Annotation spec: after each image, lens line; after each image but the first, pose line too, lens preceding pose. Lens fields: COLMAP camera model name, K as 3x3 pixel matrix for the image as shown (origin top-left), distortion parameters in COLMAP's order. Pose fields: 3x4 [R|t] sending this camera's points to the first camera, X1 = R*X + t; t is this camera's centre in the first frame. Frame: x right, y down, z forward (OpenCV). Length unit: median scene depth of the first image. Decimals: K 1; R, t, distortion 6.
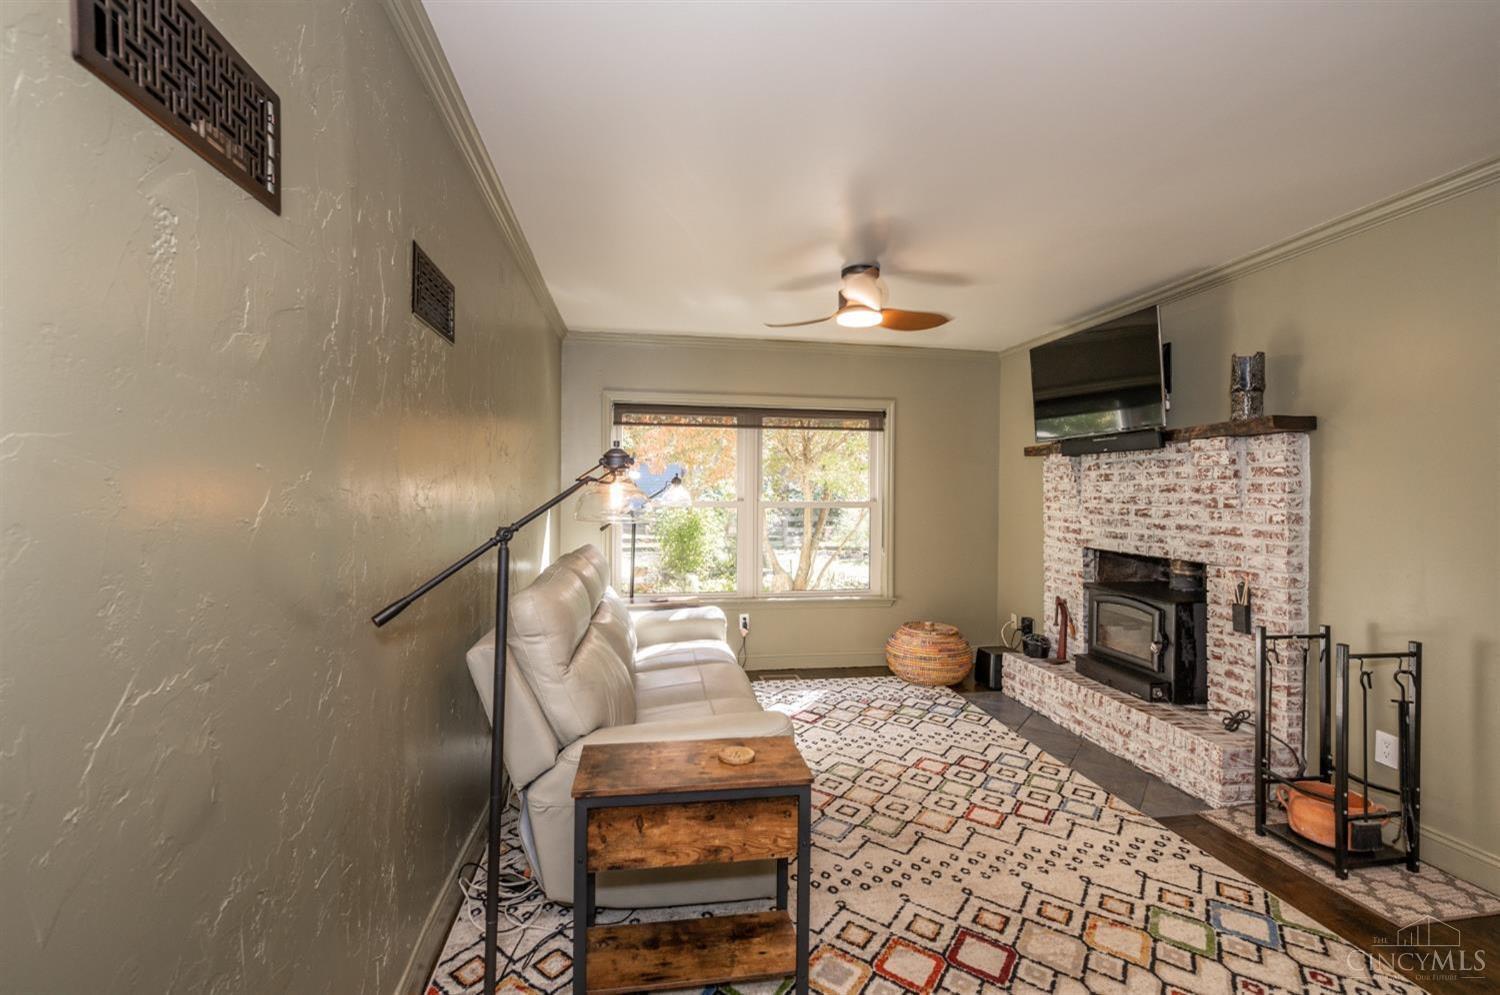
lens RADIAL K [[650.6, 0, 749.4], [0, 650.6, 499.8], [0, 0, 1]] dist [-0.001119, -0.000205]
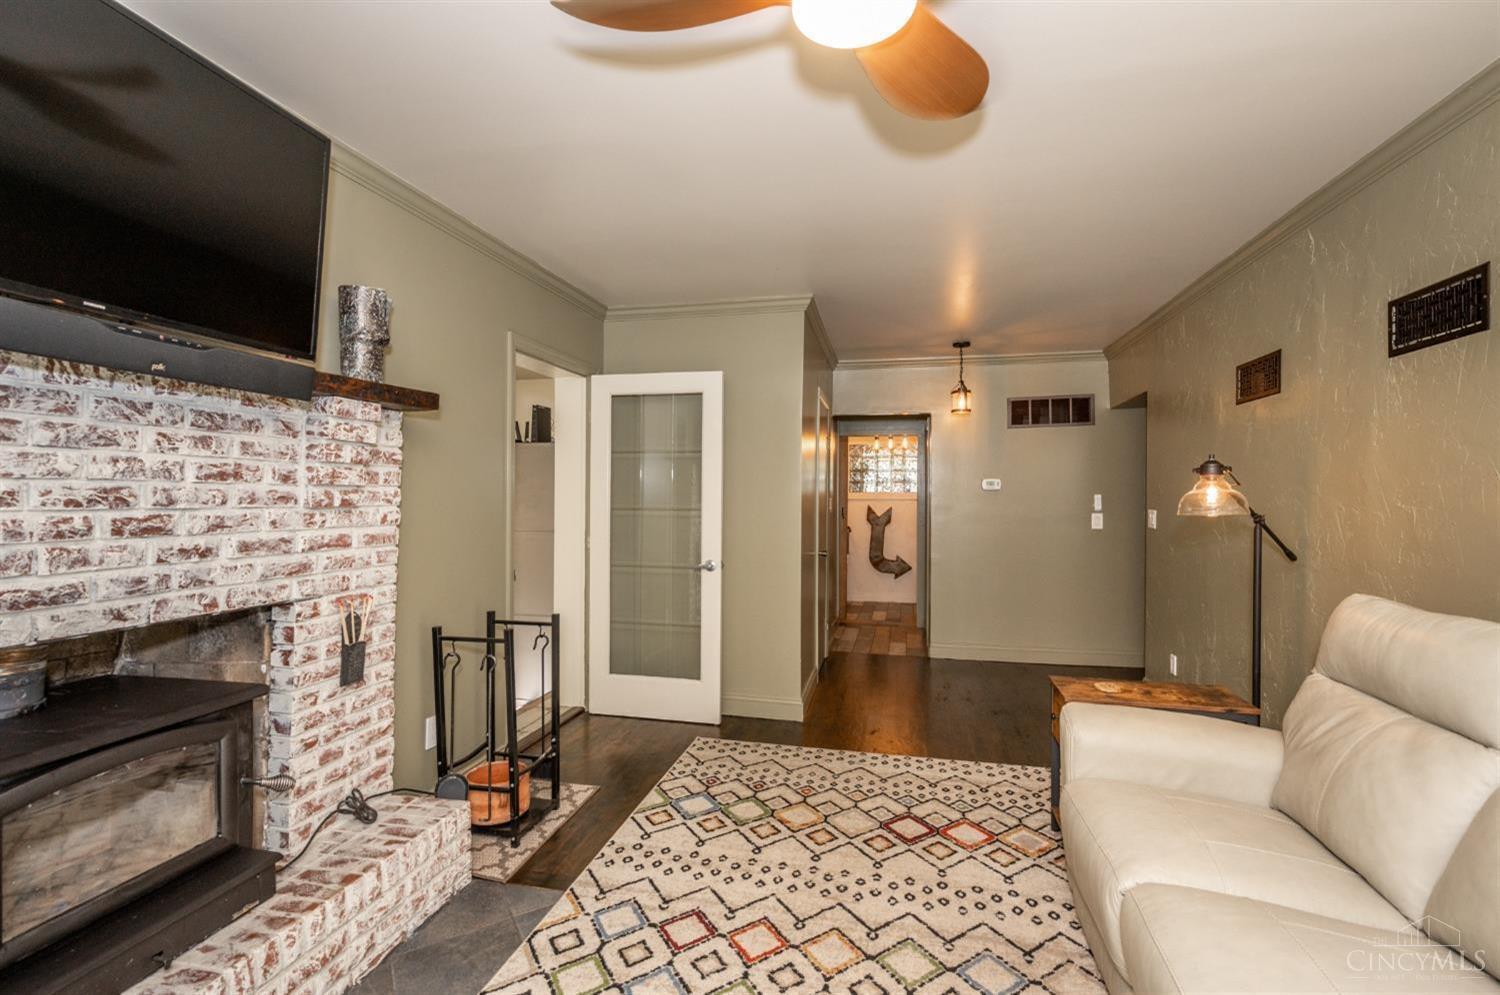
lens RADIAL K [[650.6, 0, 759.4], [0, 650.6, 497.5], [0, 0, 1]] dist [-0.001119, -0.000205]
pose [[-0.925051, -0.011077, 0.379681, 0.089110], [-0.006156, 0.999881, 0.014171, -0.009526], [-0.379793, 0.010772, -0.925009, 1.561420]]
